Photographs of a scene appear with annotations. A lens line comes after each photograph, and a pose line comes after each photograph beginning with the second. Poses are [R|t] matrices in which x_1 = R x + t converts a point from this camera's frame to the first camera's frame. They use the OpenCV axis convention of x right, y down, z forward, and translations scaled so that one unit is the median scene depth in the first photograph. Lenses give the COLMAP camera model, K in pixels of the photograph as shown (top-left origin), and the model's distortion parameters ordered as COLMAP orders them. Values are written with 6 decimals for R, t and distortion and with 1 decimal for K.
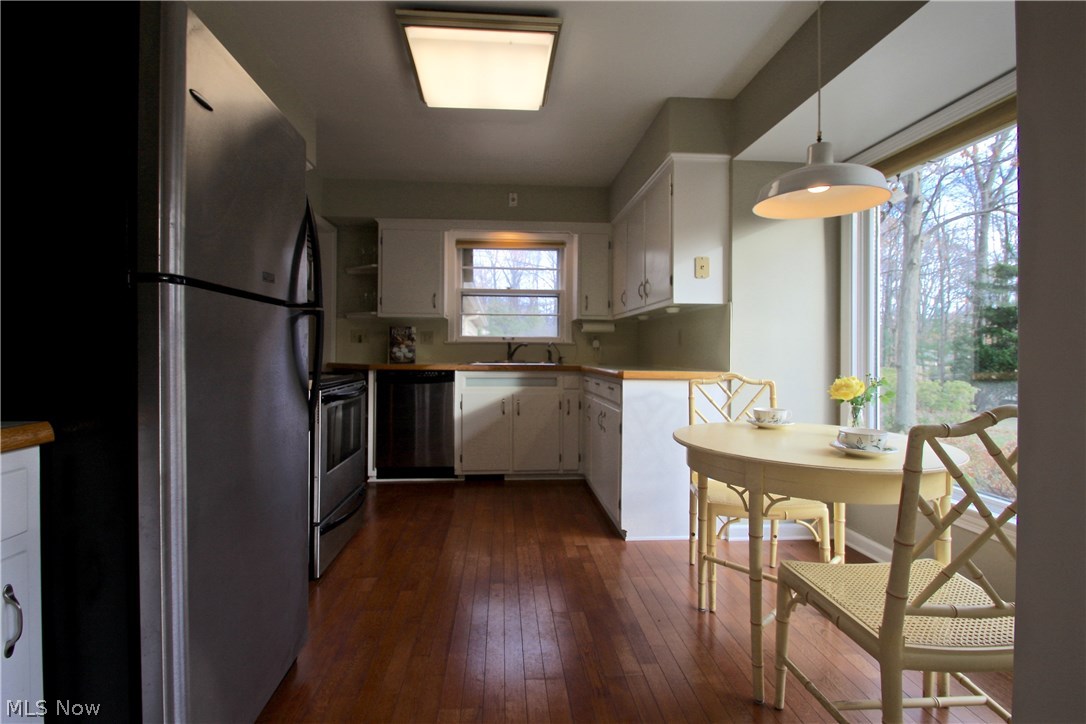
lens RADIAL K [[500.3, 0, 543.0], [0, 500.3, 362.0], [0, 0, 1]] dist [0.016986, -0.019278]
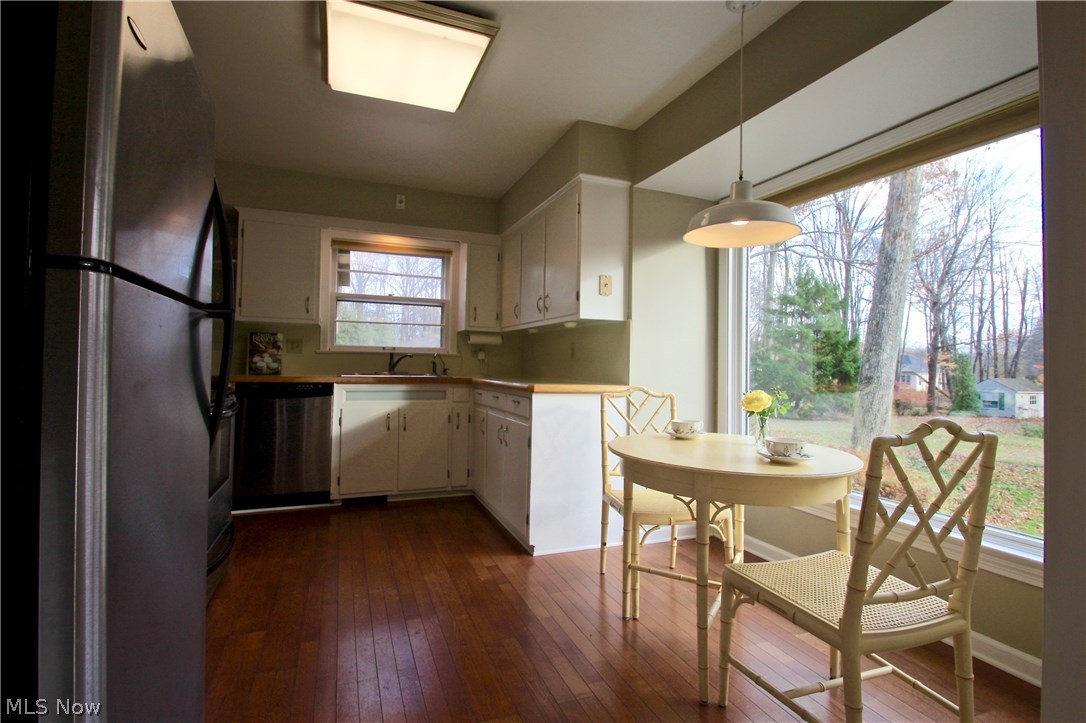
lens RADIAL K [[500.3, 0, 543.0], [0, 500.3, 361.5], [0, 0, 1]] dist [0.016986, -0.019278]
pose [[0.958589, 0.012579, 0.284515, -0.105376], [-0.006136, 0.999704, -0.023524, -0.004376], [-0.284727, 0.020804, 0.958383, 0.039912]]
